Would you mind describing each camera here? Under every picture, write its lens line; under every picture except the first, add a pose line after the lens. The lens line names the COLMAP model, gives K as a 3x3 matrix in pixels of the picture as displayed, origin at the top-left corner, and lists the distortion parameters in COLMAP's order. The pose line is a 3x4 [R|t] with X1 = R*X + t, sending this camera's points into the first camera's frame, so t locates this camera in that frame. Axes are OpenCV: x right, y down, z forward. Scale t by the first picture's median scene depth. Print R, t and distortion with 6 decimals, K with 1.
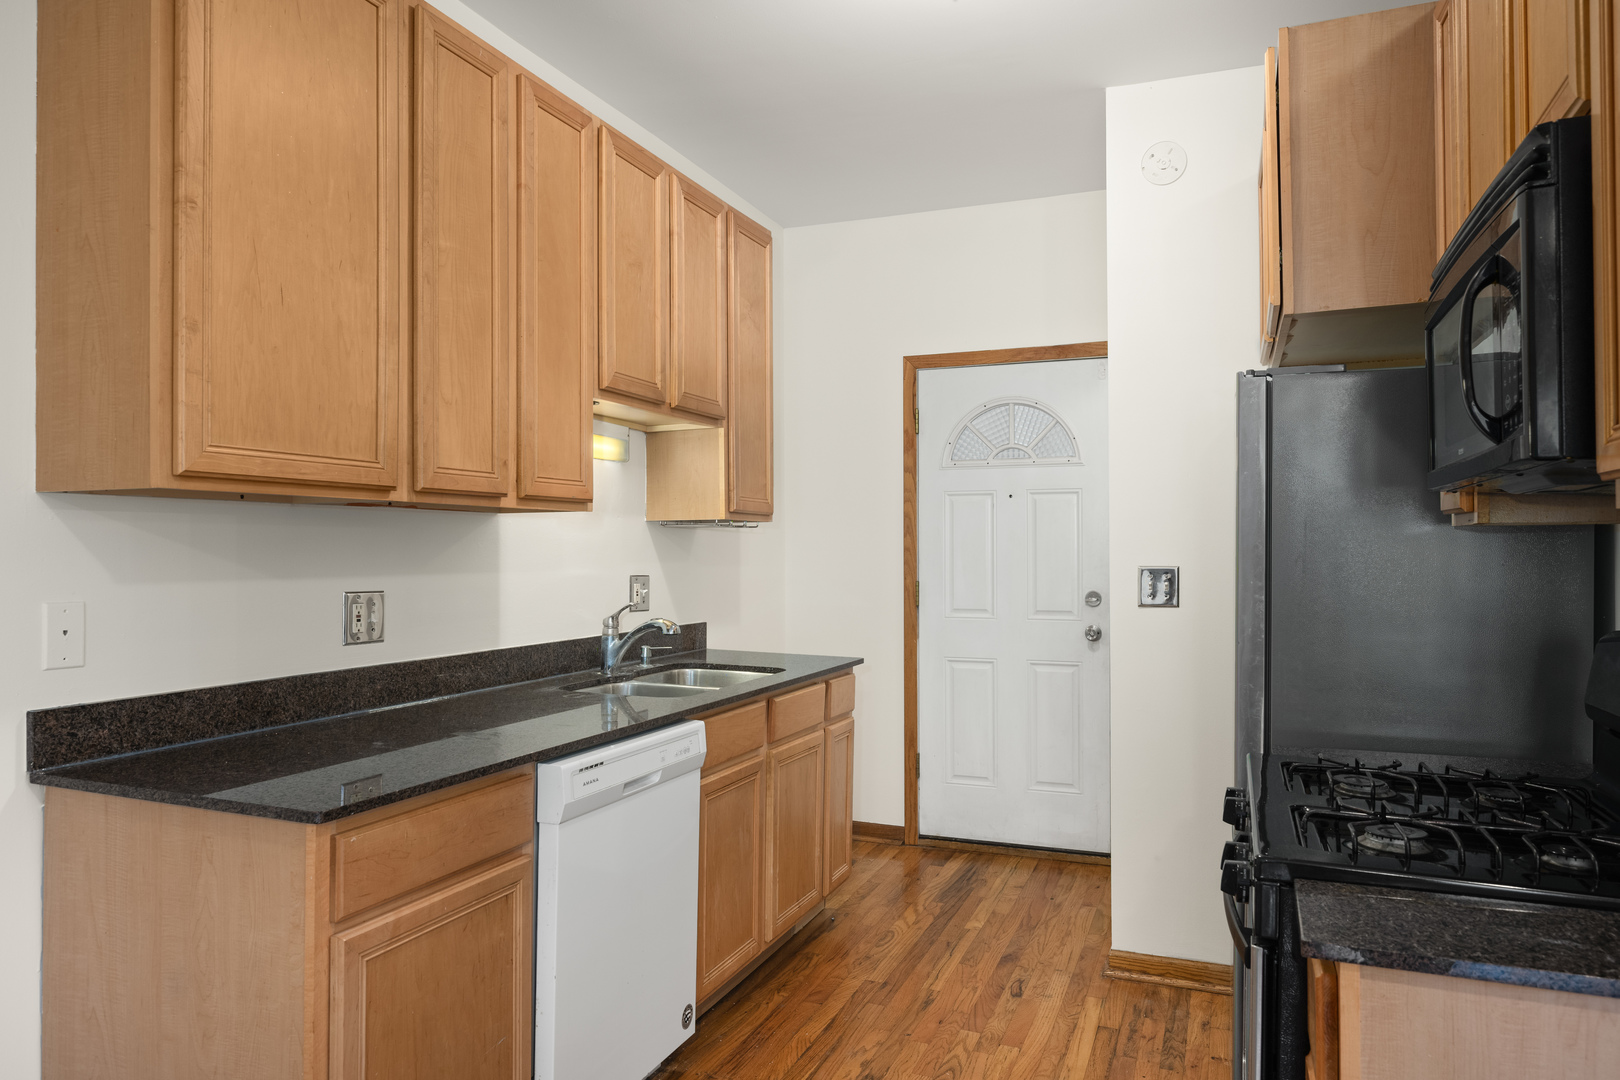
lens RADIAL K [[1079.5, 0, 789.3], [0, 1079.5, 539.8], [0, 0, 1]] dist [-0.007863, -0.000599]
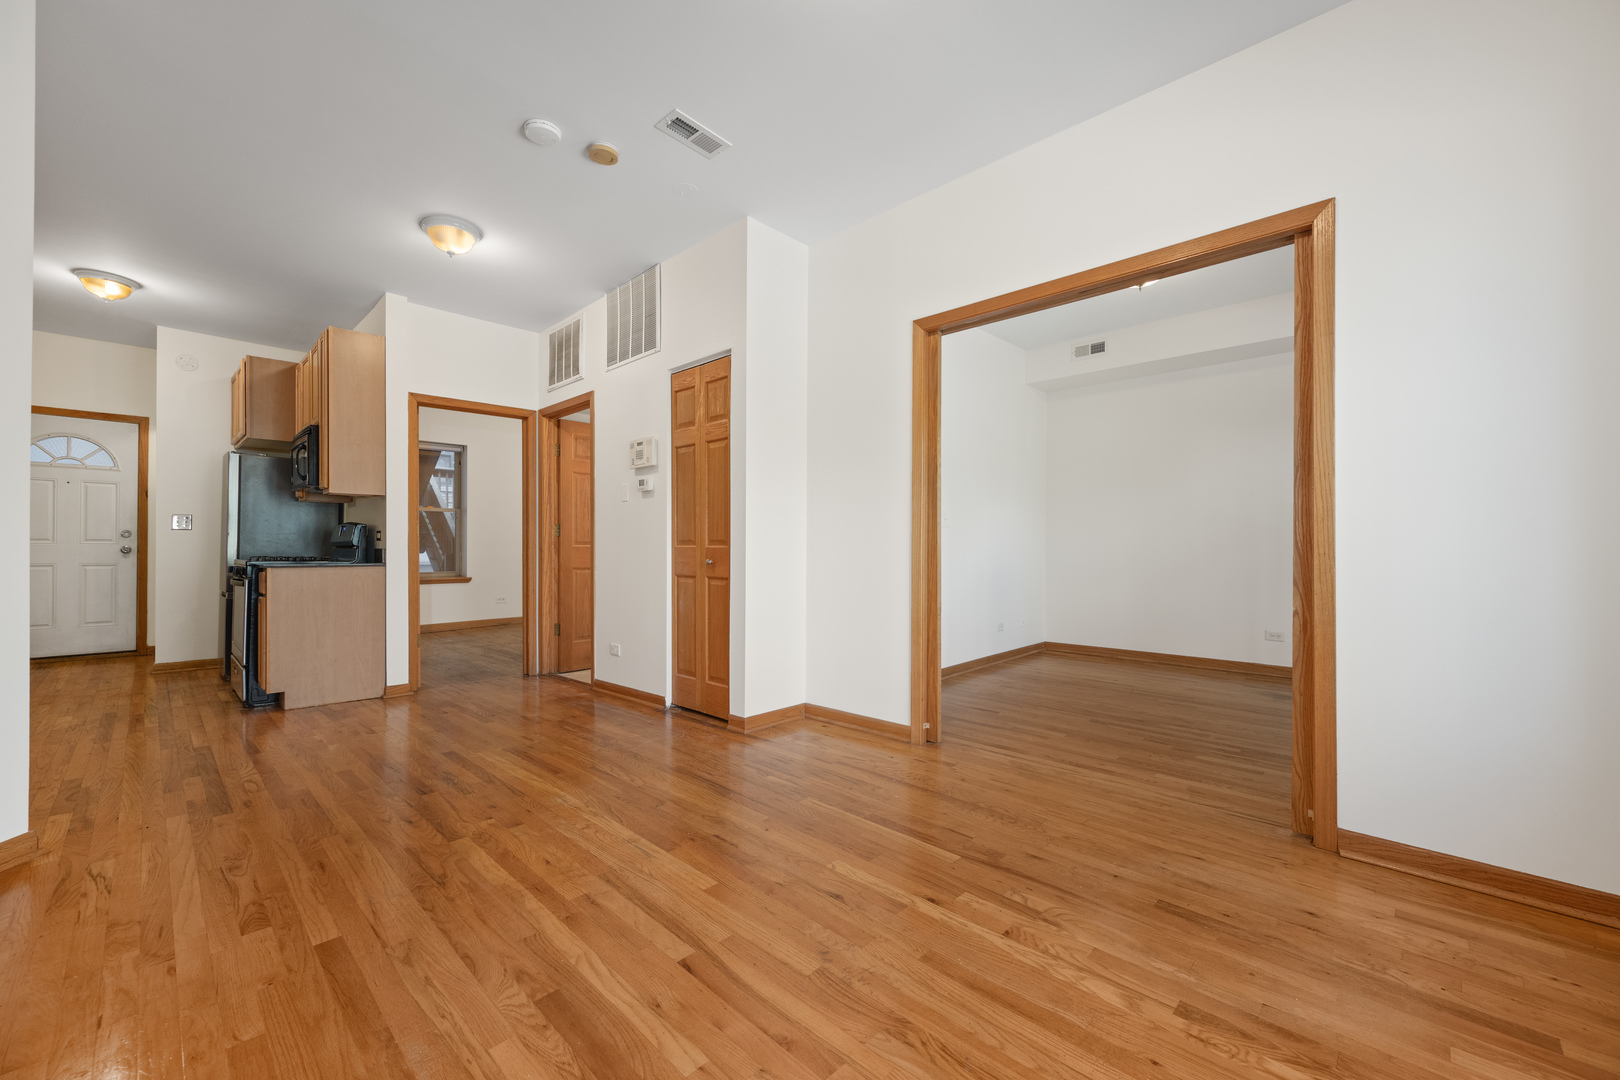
lens RADIAL K [[666.1, 0, 843.3], [0, 666.1, 544.8], [0, 0, 1]] dist [-0.001741, -0.000277]
pose [[0.359620, 0.008138, 0.933063, -0.606929], [-0.012823, 0.999911, -0.003778, 0.086690], [-0.933011, -0.010606, 0.359692, -1.126364]]
